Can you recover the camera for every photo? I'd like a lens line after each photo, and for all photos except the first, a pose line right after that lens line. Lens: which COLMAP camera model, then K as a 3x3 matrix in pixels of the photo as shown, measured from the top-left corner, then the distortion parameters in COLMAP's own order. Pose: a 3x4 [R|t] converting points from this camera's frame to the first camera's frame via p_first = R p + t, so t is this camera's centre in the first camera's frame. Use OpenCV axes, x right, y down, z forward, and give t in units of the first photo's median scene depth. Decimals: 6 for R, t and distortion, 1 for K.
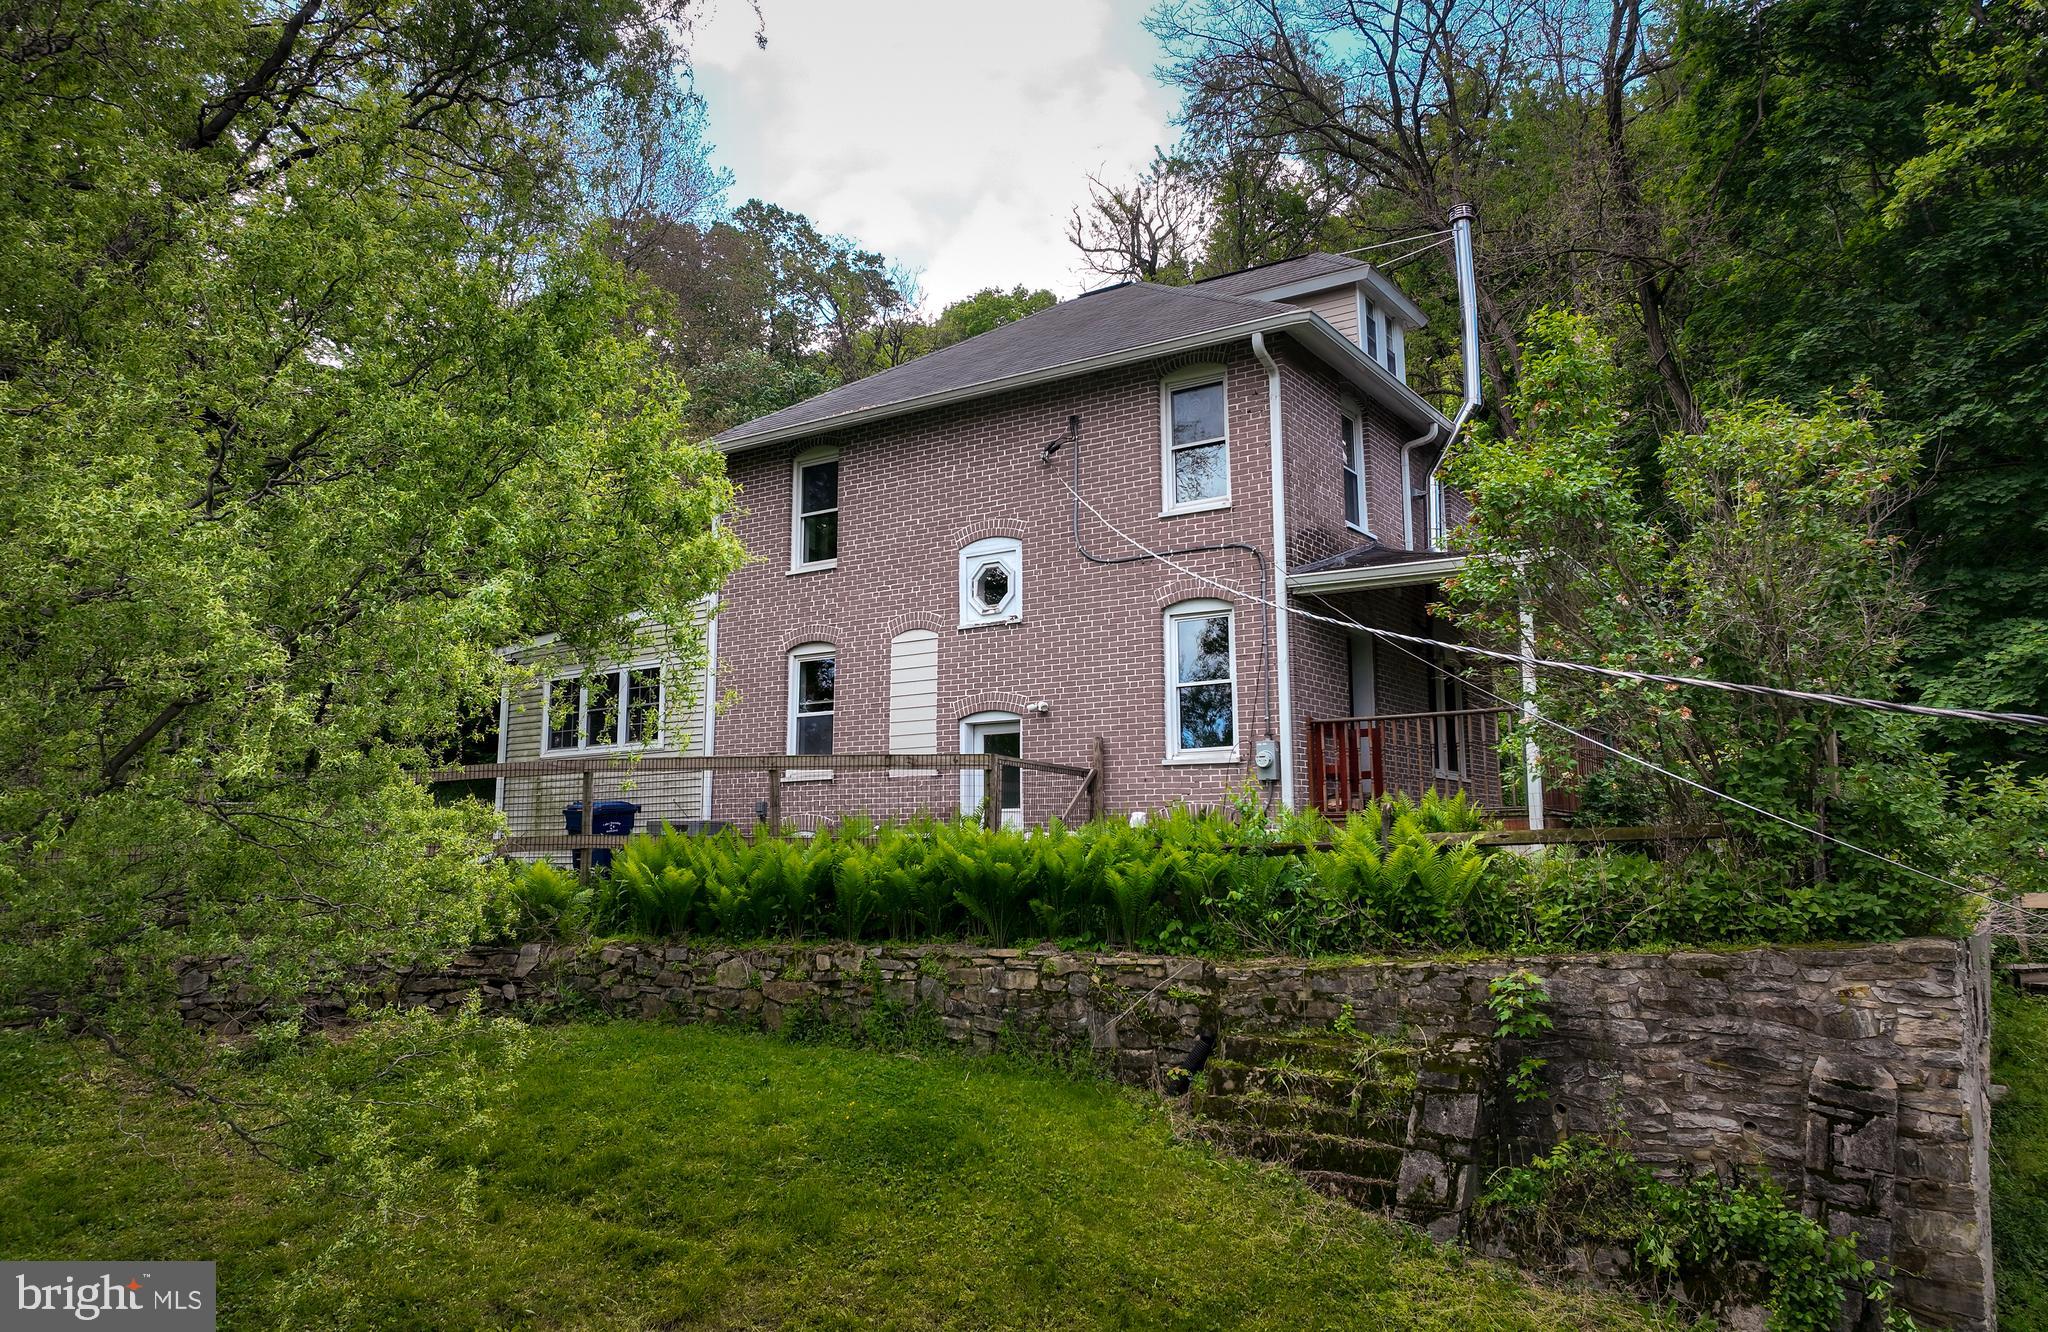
lens RADIAL K [[1460.3, 0, 1027.9], [0, 1460.3, 660.7], [0, 0, 1]] dist [0.007050, 0.000194]
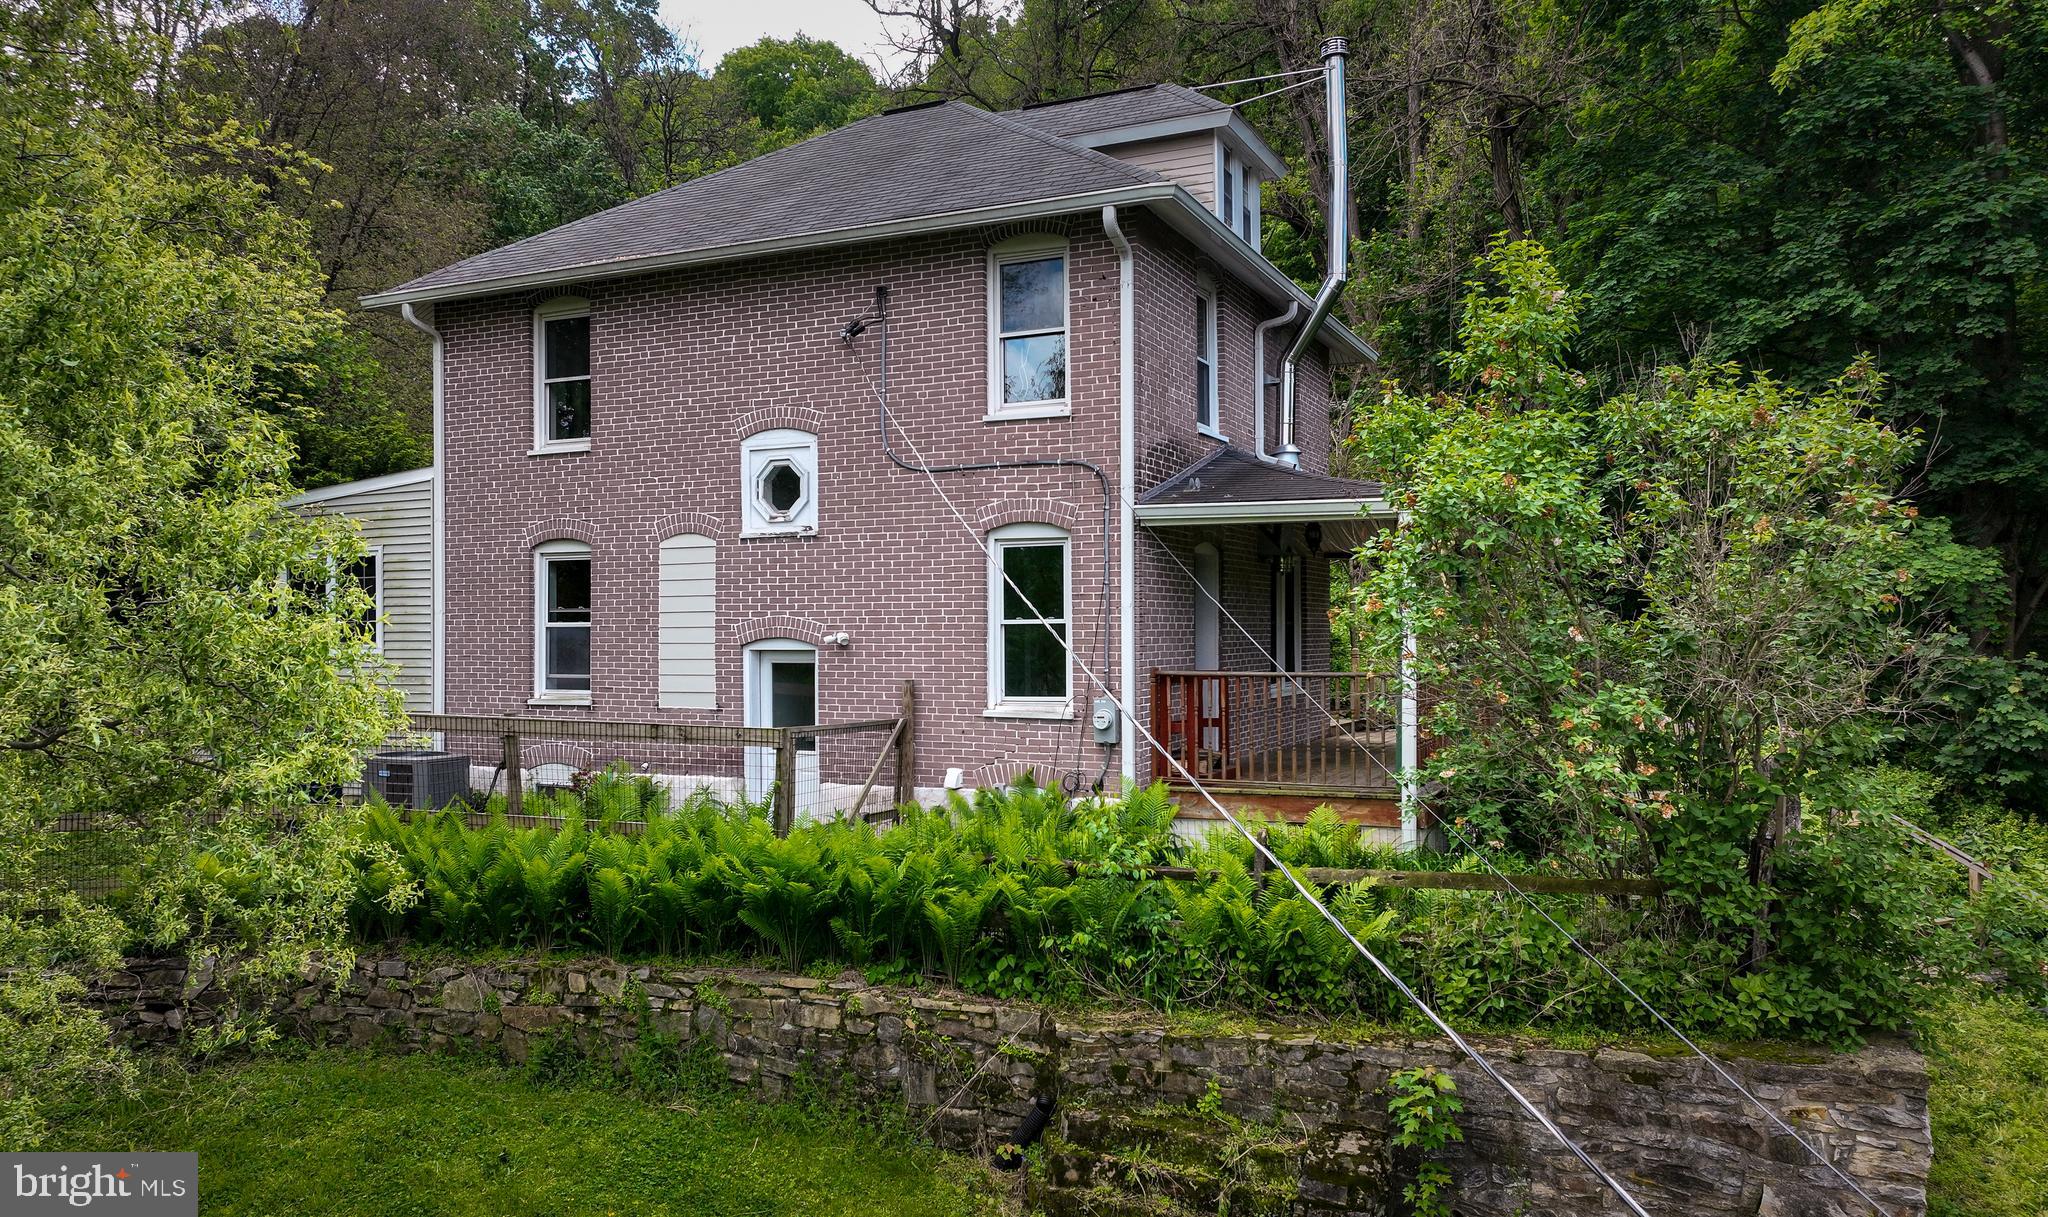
lens RADIAL K [[1395.9, 0, 1016.6], [0, 1395.9, 613.4], [0, 0, 1]] dist [0.005489, 0.001620]
pose [[0.989199, 0.000318, 0.146577, -0.009539], [-0.022997, 0.987949, 0.153060, -0.121796], [-0.144762, -0.154778, 0.977286, 0.214798]]
